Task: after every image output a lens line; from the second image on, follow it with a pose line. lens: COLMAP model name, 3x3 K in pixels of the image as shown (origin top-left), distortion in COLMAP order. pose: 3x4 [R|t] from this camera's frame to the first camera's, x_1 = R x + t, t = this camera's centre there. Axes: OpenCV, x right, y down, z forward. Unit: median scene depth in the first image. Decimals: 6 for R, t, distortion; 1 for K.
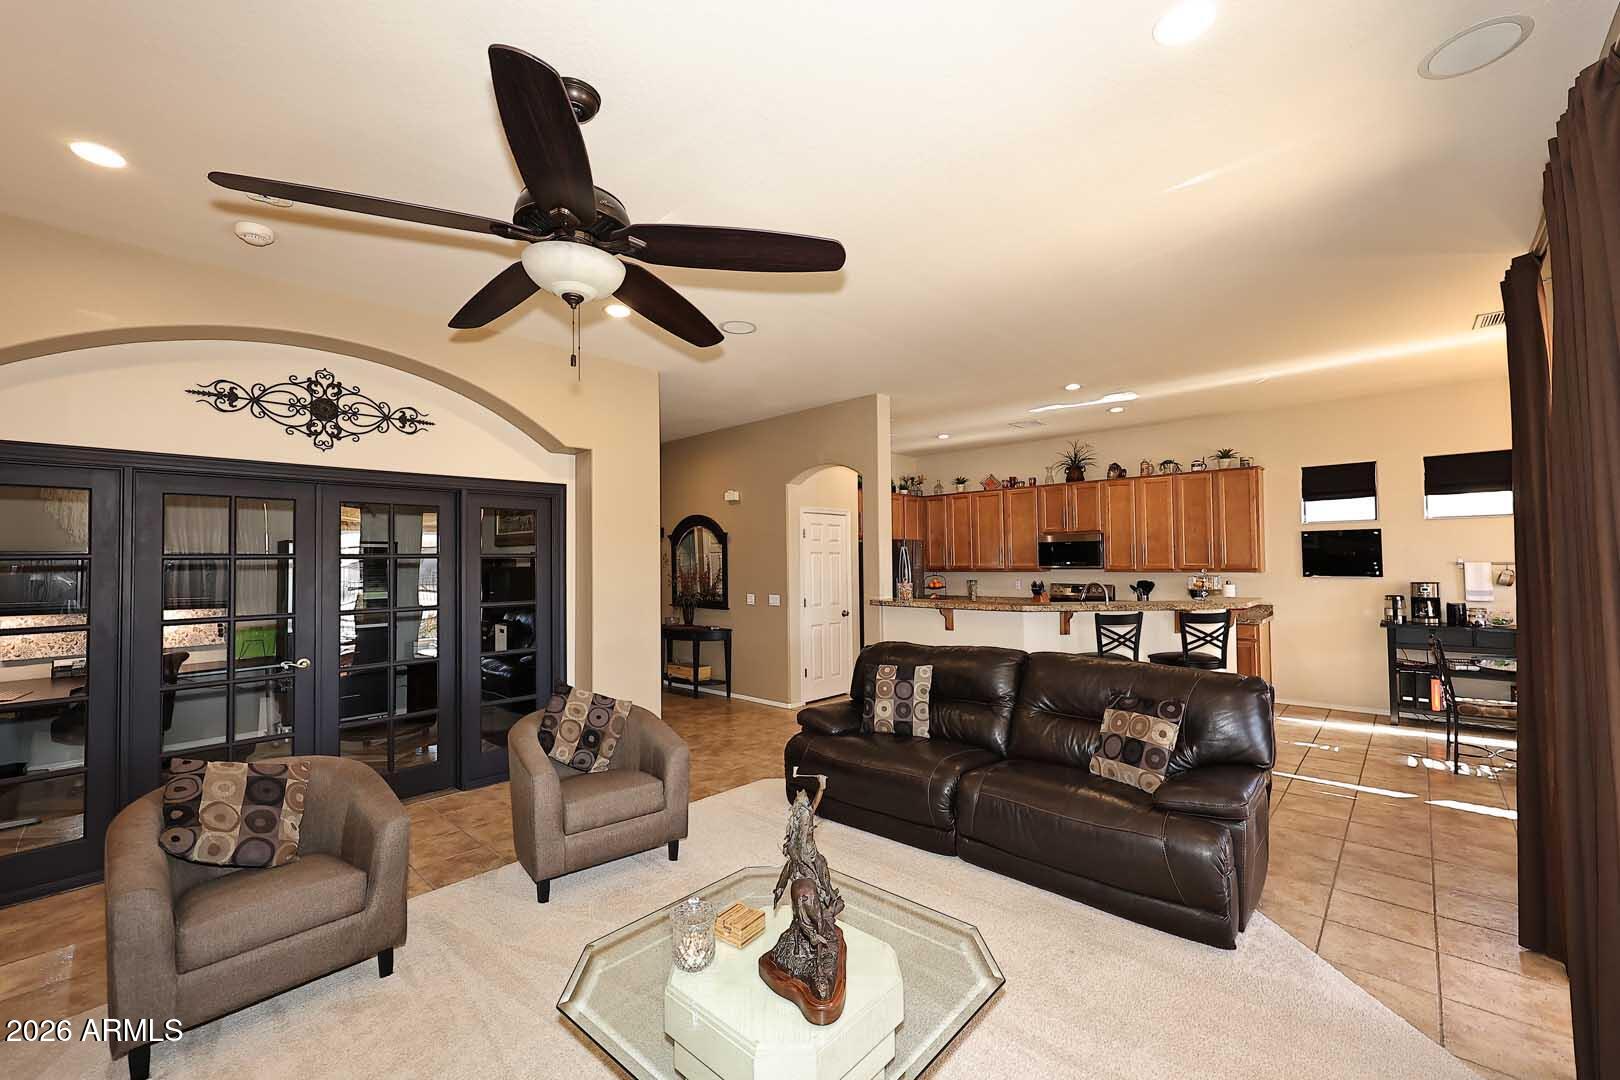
lens RADIAL K [[653.3, 0, 810.8], [0, 653.3, 539.9], [0, 0, 1]] dist [-0.002378, -0.000481]
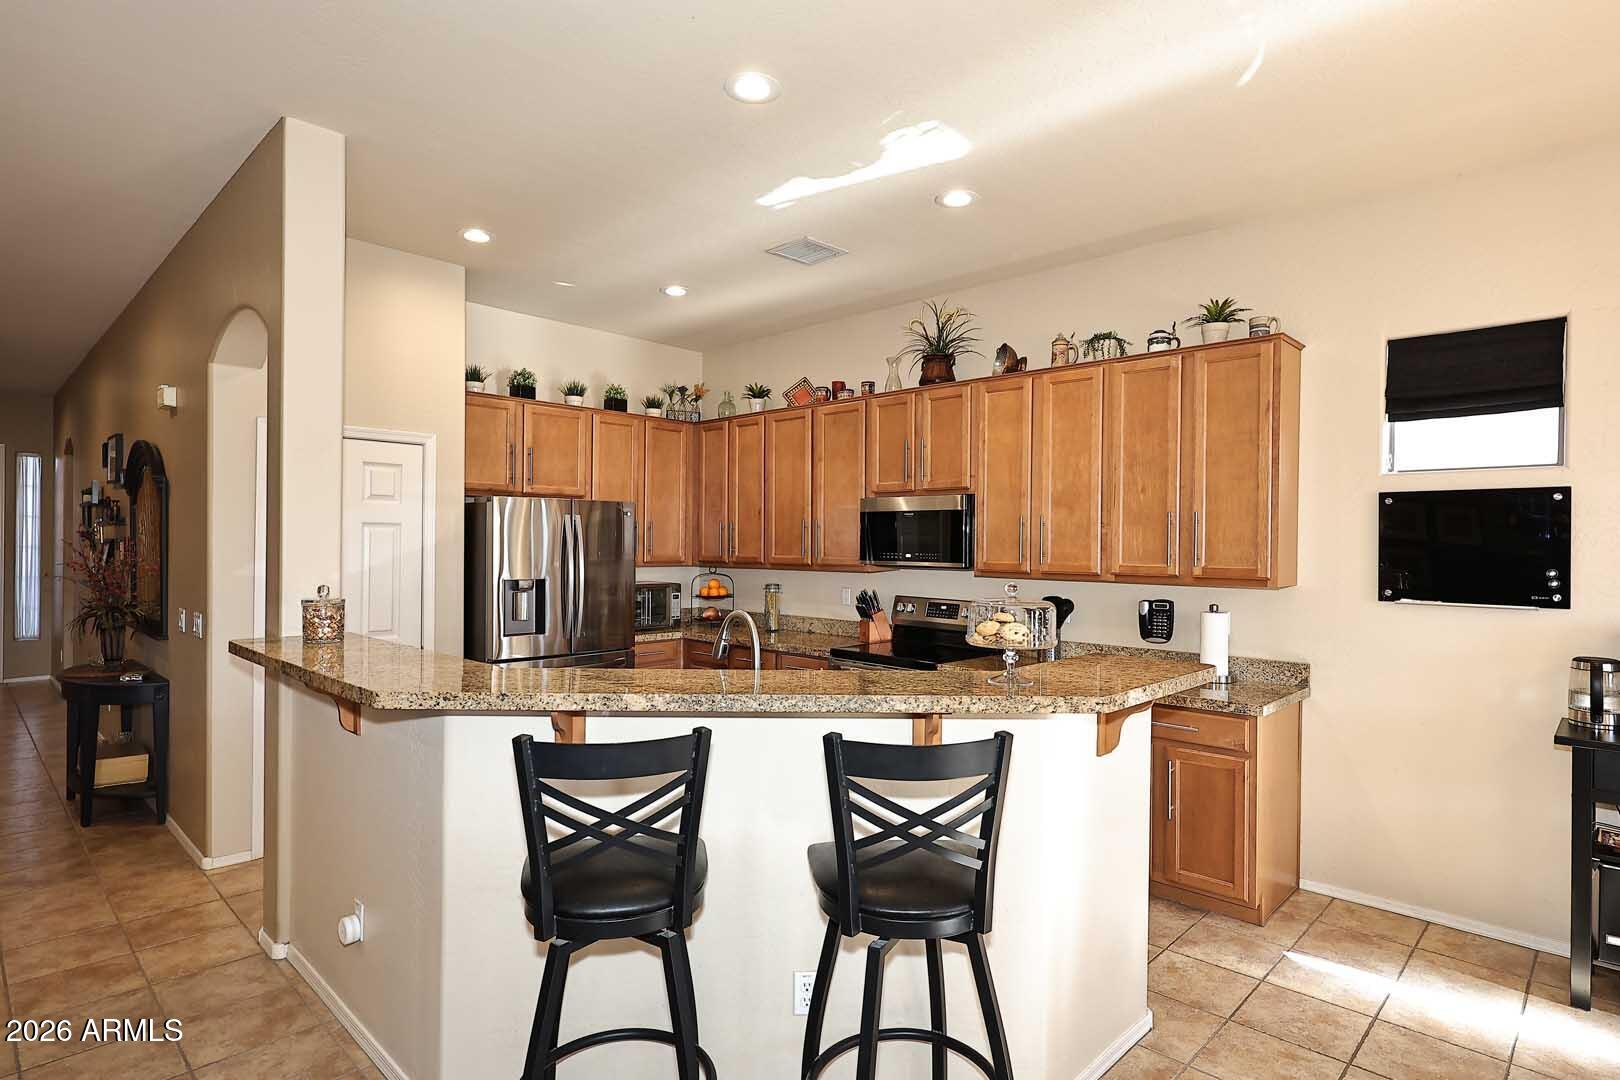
lens RADIAL K [[857.8, 0, 821.4], [0, 857.8, 541.1], [0, 0, 1]] dist [-0.001176, 0.000461]
pose [[0.999658, 0.020498, -0.016235, 0.372751], [-0.020019, 0.999374, 0.029160, 0.008730], [0.016822, -0.028825, 0.999443, 0.410007]]
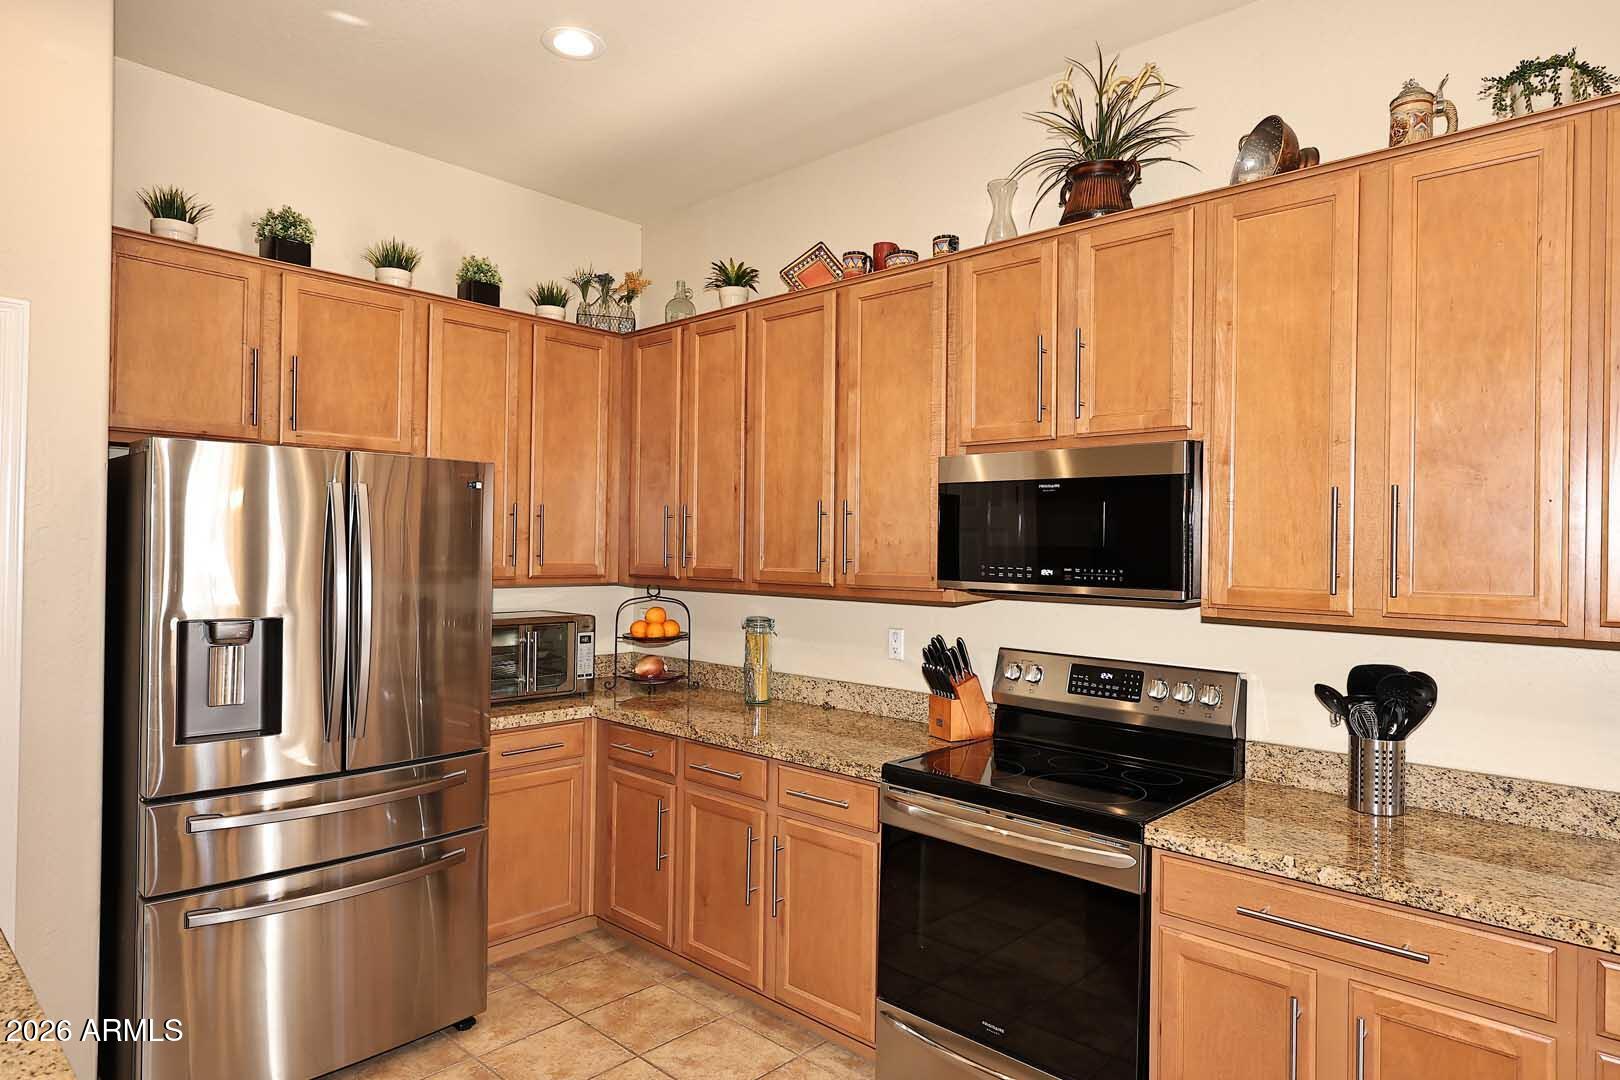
lens RADIAL K [[992.3, 0, 804.5], [0, 992.3, 546.6], [0, 0, 1]] dist [-0.003450, 0.001033]
pose [[0.999471, 0.027094, -0.017965, 0.345298], [-0.026510, 0.999138, 0.031956, 0.019315], [0.018815, -0.031463, 0.999328, 0.712689]]
